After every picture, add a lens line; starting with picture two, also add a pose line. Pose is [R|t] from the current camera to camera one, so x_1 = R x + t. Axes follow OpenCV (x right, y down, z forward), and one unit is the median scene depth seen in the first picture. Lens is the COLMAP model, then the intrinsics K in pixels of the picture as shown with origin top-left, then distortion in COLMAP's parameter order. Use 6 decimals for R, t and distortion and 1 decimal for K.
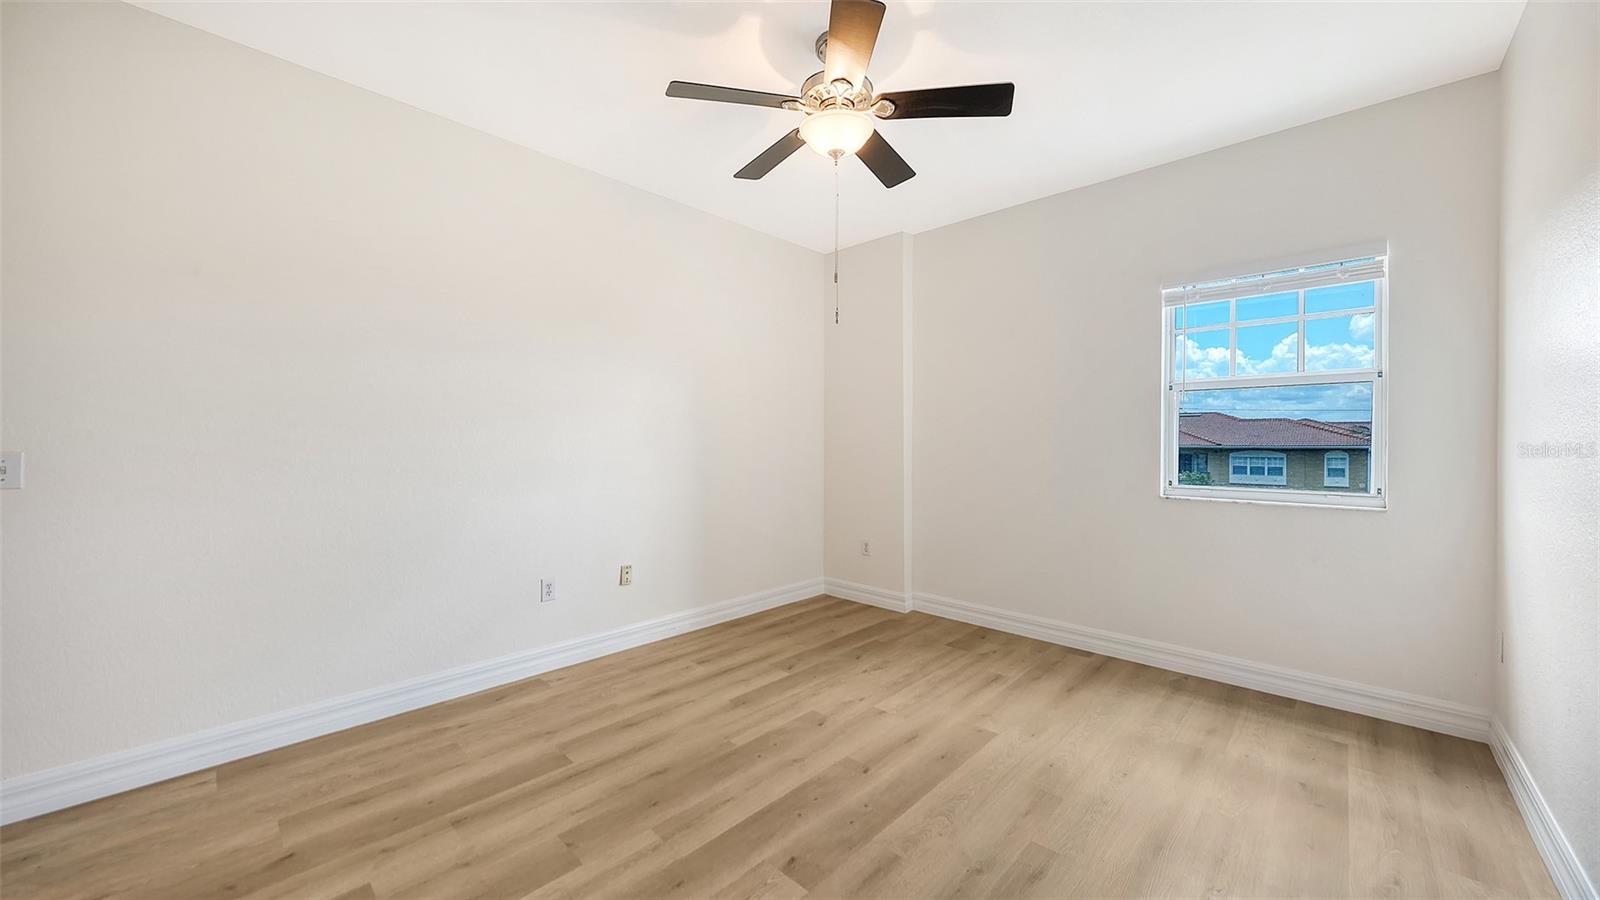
lens RADIAL K [[576.1, 0, 788.6], [0, 576.1, 444.0], [0, 0, 1]] dist [0.000943, 0.000128]
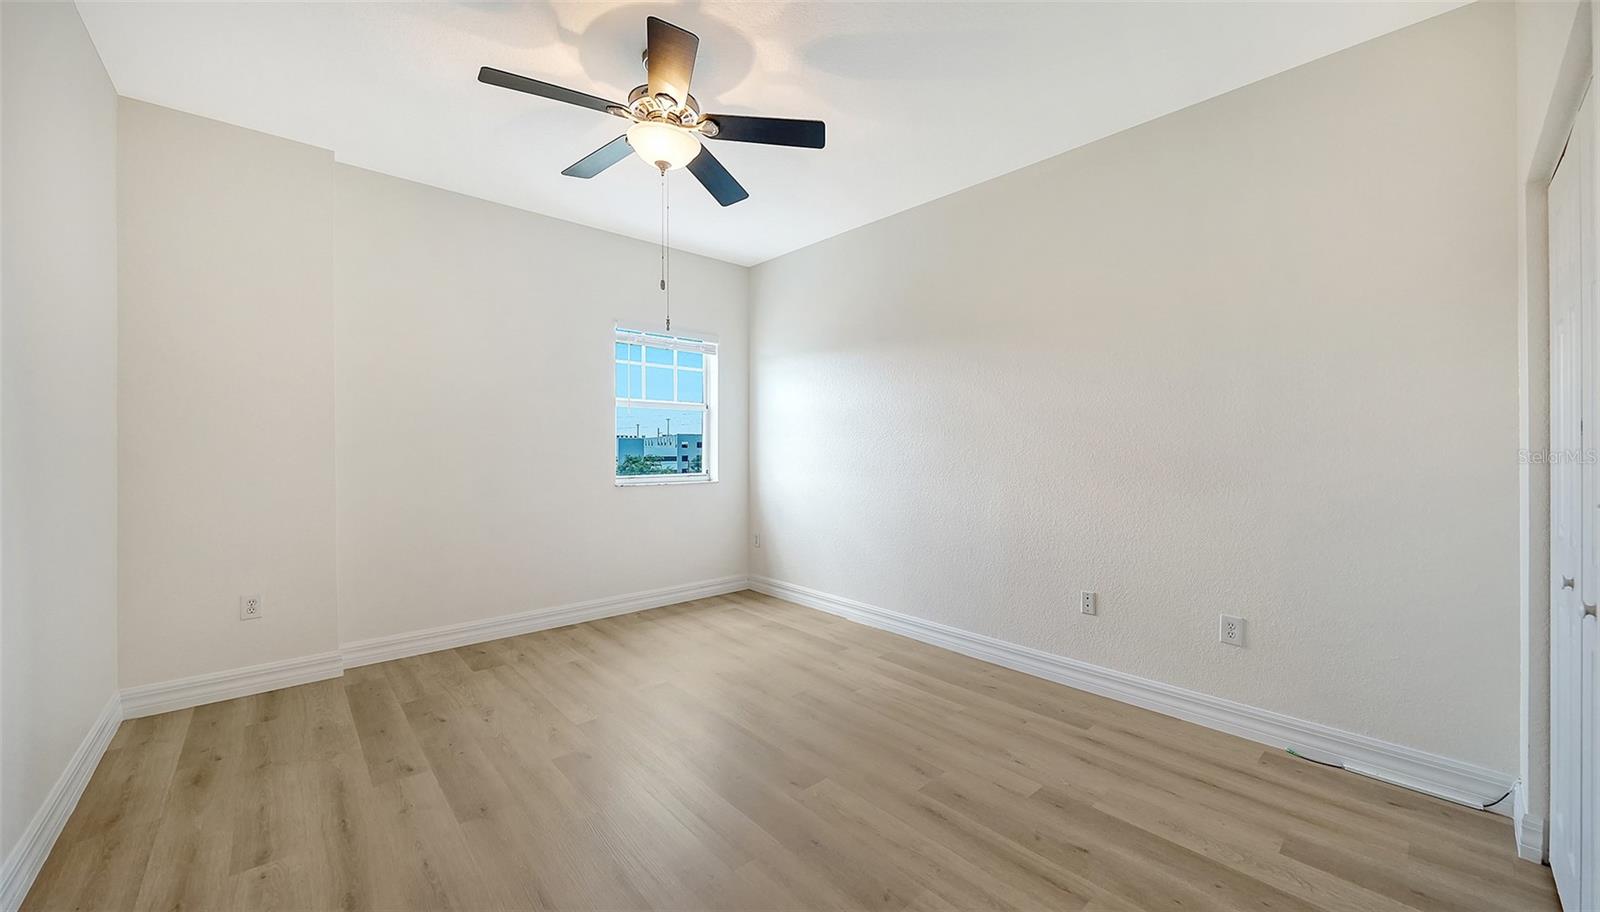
lens RADIAL K [[586.9, 0, 812.0], [0, 586.9, 441.4], [0, 0, 1]] dist [-0.000500, -0.000126]
pose [[0.066168, 0.005903, 0.997791, -0.734902], [-0.000922, 0.999982, -0.005855, -0.001279], [-0.997808, -0.000533, 0.066173, 0.517241]]
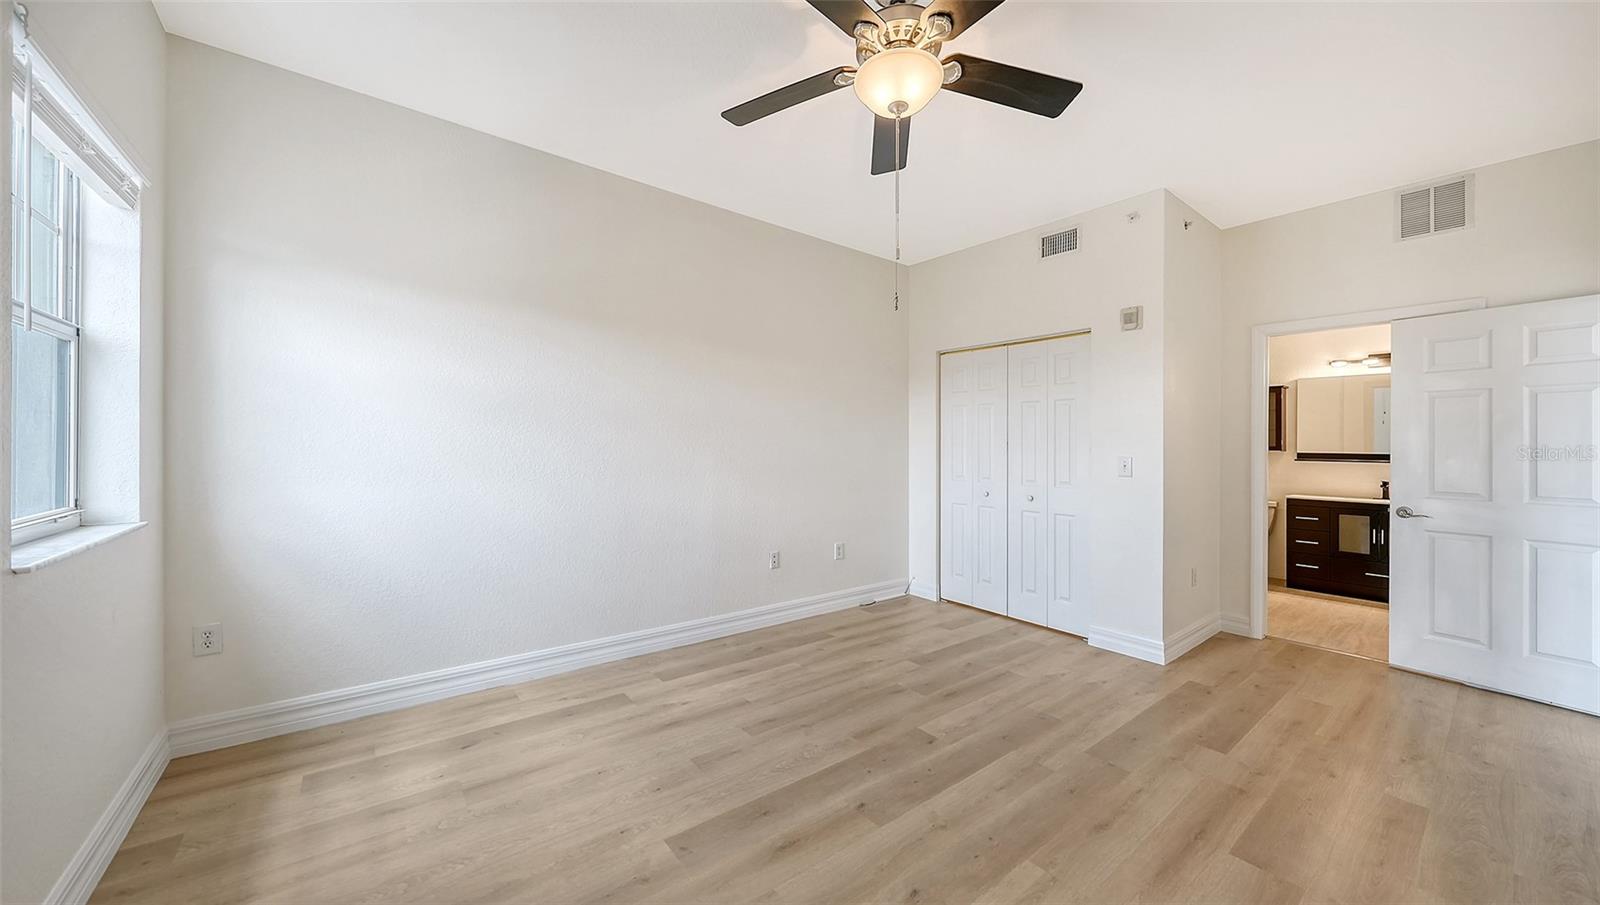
lens RADIAL K [[559.7, 0, 786.7], [0, 559.7, 443.9], [0, 0, 1]] dist [-0.001517, -0.000247]
pose [[-0.988825, -0.020411, 0.147677, 0.098634], [-0.021452, 0.999755, -0.005457, 0.002421], [-0.147529, -0.008564, -0.989021, 1.422572]]
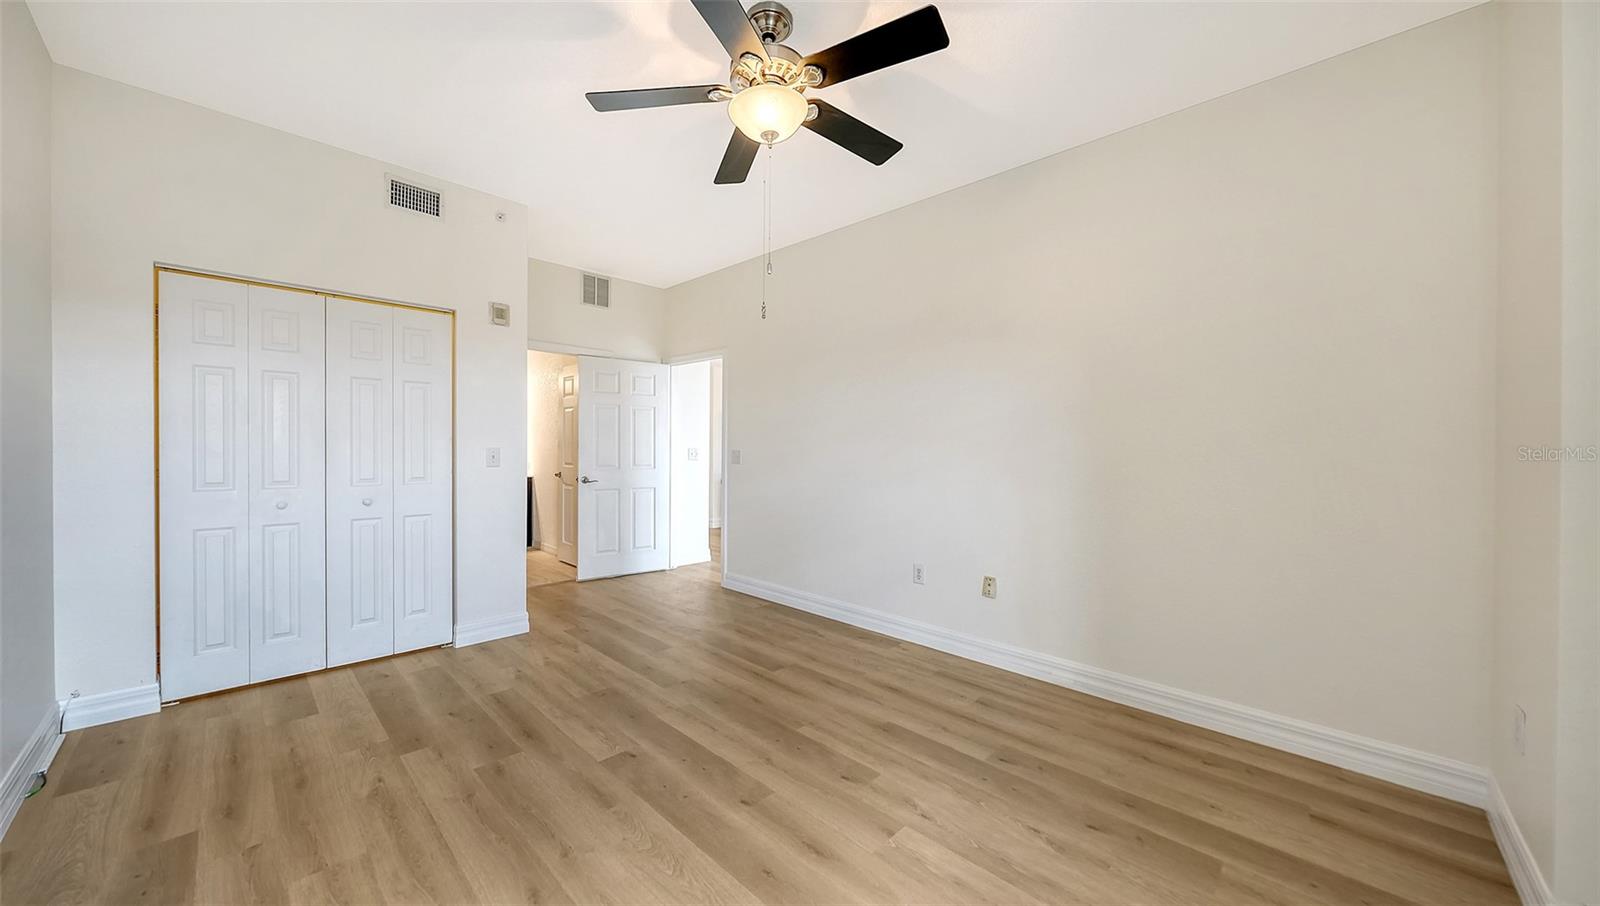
lens RADIAL K [[560.5, 0, 804.5], [0, 560.5, 436.5], [0, 0, 1]] dist [-0.004644, -0.000073]
pose [[0.001323, -0.024242, -0.999705, 0.777998], [-0.013079, 0.999620, -0.024258, 0.005251], [0.999914, 0.013108, 0.001005, 0.816542]]
